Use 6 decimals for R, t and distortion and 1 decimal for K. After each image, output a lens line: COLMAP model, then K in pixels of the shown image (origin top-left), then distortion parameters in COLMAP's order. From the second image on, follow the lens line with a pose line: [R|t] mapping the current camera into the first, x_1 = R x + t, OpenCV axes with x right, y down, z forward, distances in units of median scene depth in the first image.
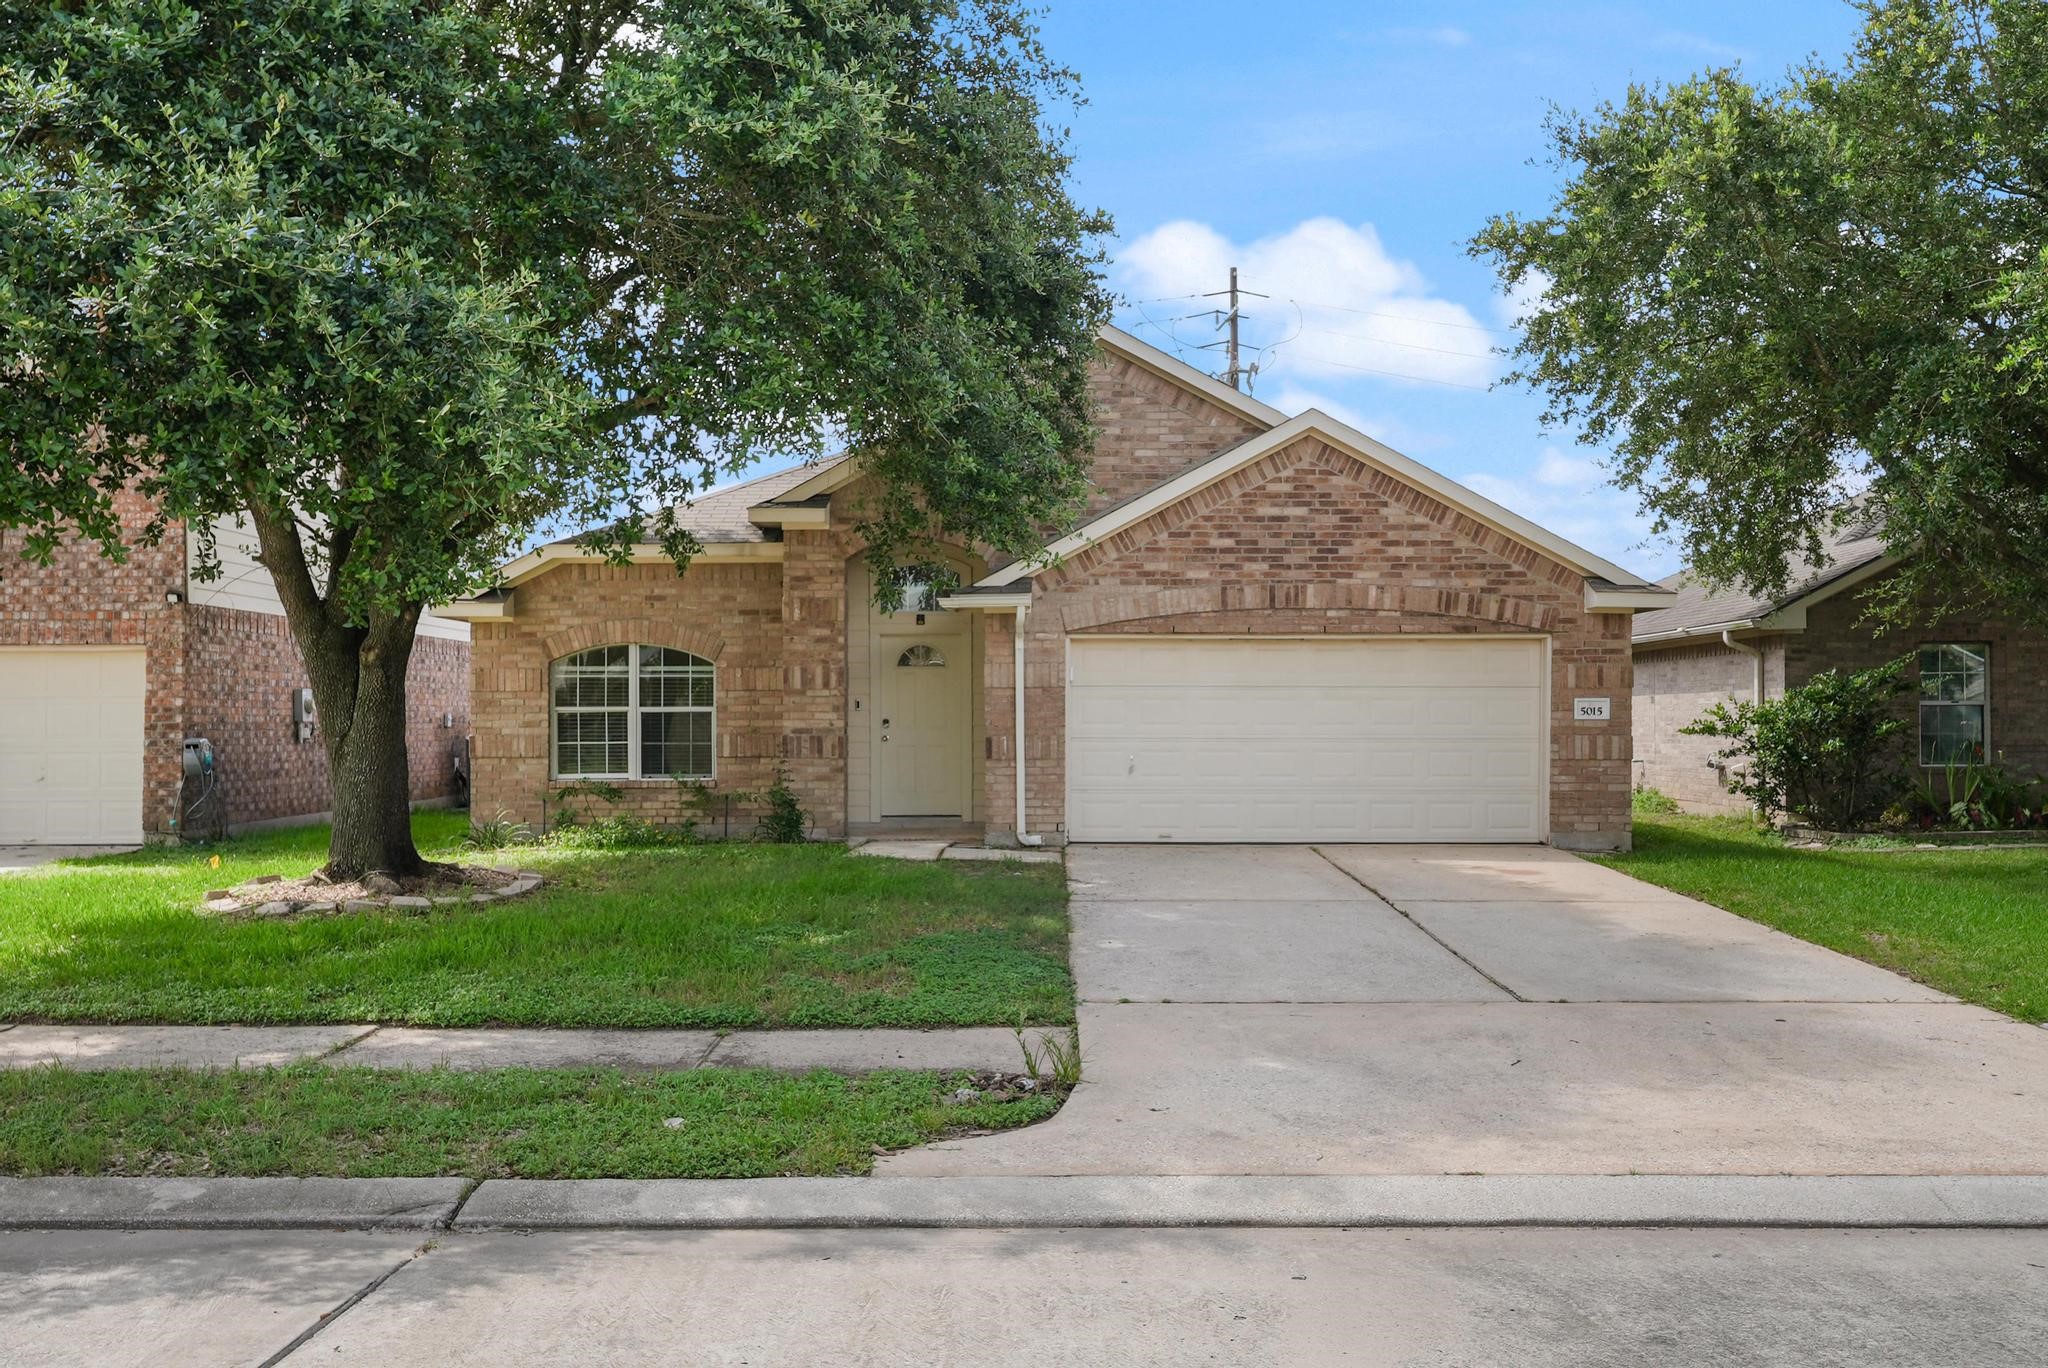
lens RADIAL K [[1670.6, 0, 1026.8], [0, 1670.6, 694.7], [0, 0, 1]] dist [0.013119, 0.001192]
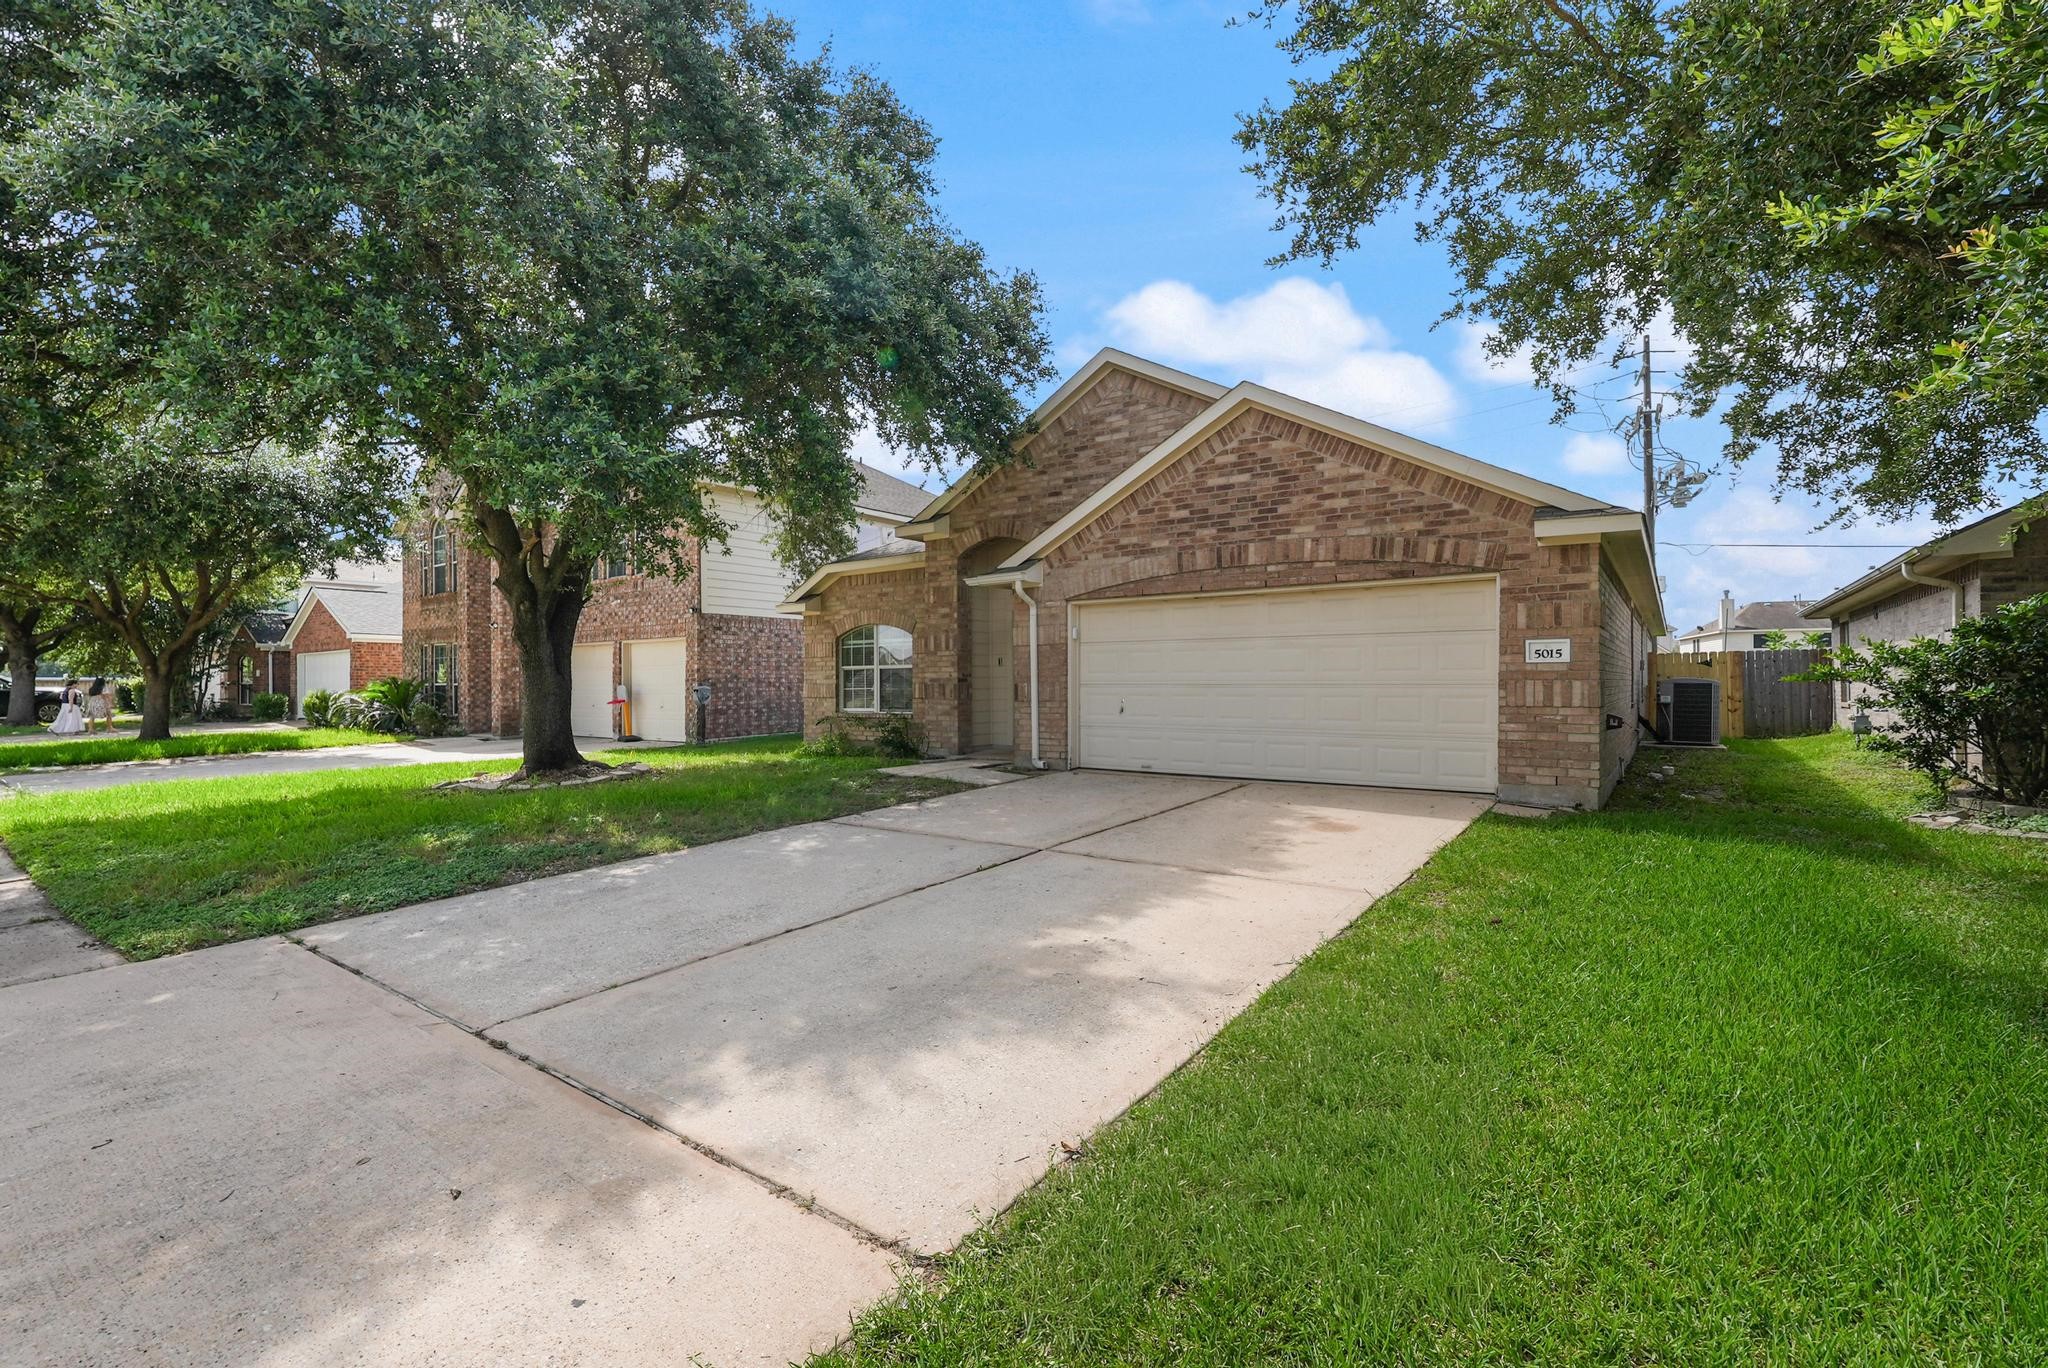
lens RADIAL K [[891.9, 0, 1021.2], [0, 891.9, 670.1], [0, 0, 1]] dist [-0.001987, 0.000072]
pose [[0.820520, -0.011687, -0.571498, 0.377656], [0.013192, 0.999912, -0.001508, 0.015705], [0.571465, -0.006302, 0.820602, 0.434885]]
